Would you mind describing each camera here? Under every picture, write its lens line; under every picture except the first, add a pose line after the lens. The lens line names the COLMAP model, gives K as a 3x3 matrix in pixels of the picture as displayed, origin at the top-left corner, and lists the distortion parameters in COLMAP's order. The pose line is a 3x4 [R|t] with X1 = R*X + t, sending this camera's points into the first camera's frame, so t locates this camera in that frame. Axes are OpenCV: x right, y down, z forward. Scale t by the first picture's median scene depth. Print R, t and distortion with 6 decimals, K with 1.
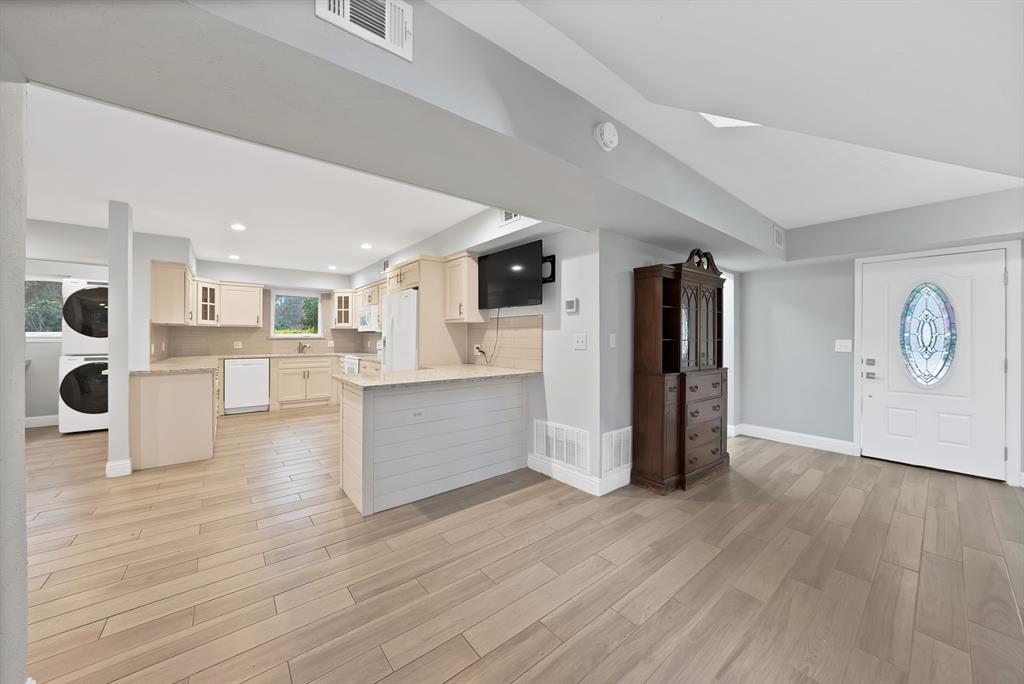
lens RADIAL K [[362.3, 0, 466.3], [0, 362.3, 338.5], [0, 0, 1]] dist [-0.009902, 0.000100]
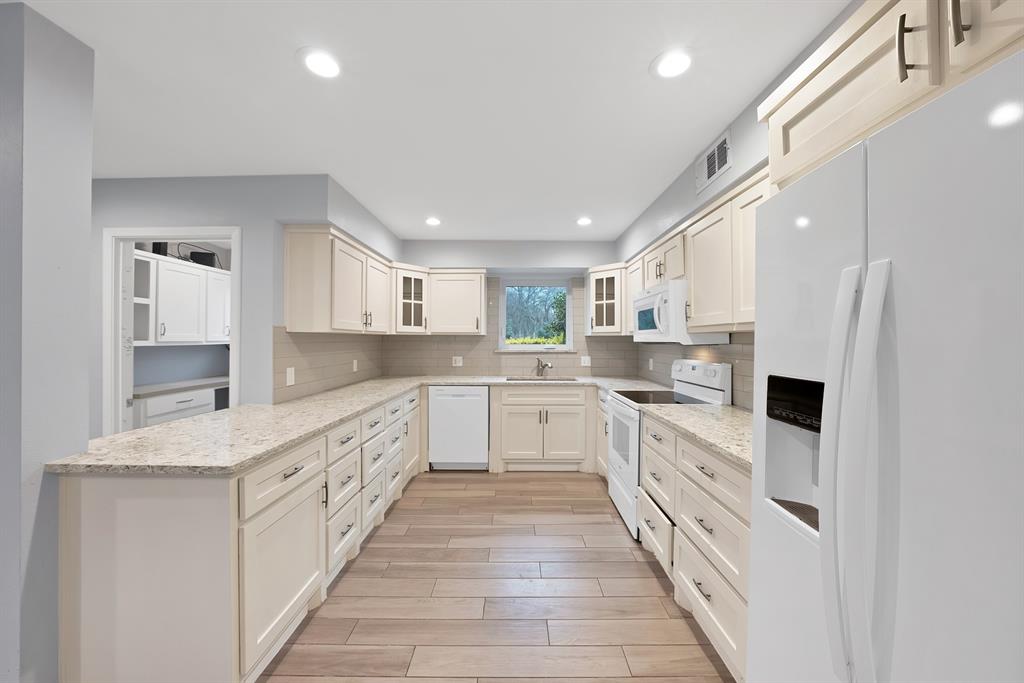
lens RADIAL K [[378.9, 0, 550.2], [0, 378.9, 339.2], [0, 0, 1]] dist [-0.030195, 0.000046]
pose [[0.888974, -0.007267, -0.457901, -0.168327], [0.002368, 0.999934, -0.011271, -0.018090], [0.457952, 0.008935, 0.888932, 0.503662]]
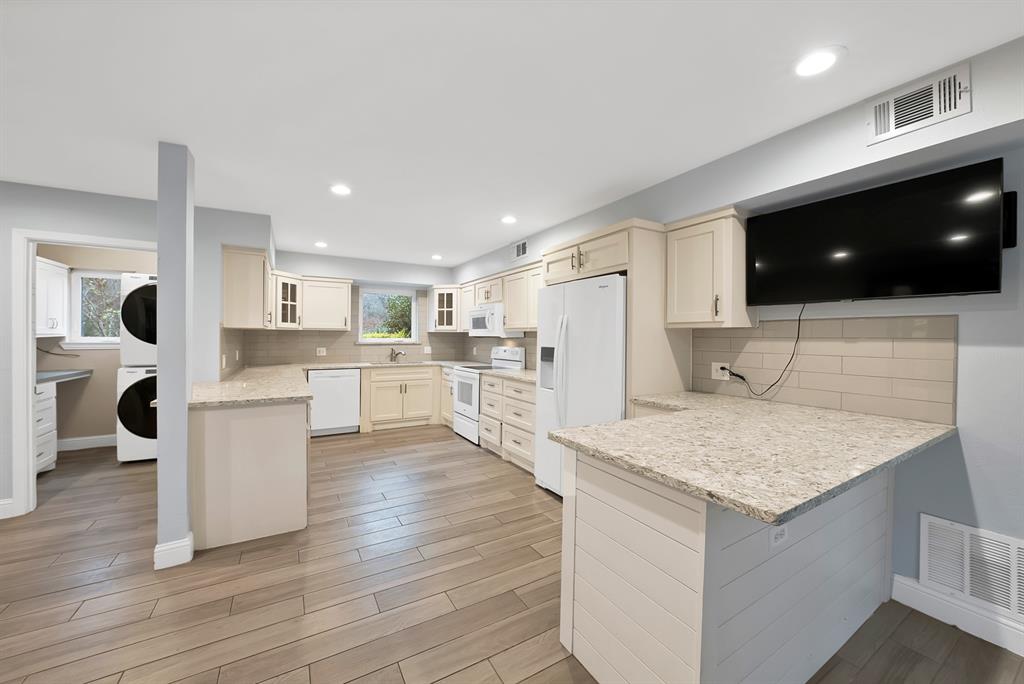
lens RADIAL K [[359.1, 0, 506.3], [0, 359.1, 339.8], [0, 0, 1]] dist [-0.030083, 0.006538]
pose [[0.998711, -0.000015, -0.050765, -0.180910], [0.000193, 0.999994, 0.003497, -0.014801], [0.050765, -0.003503, 0.998705, 0.216629]]
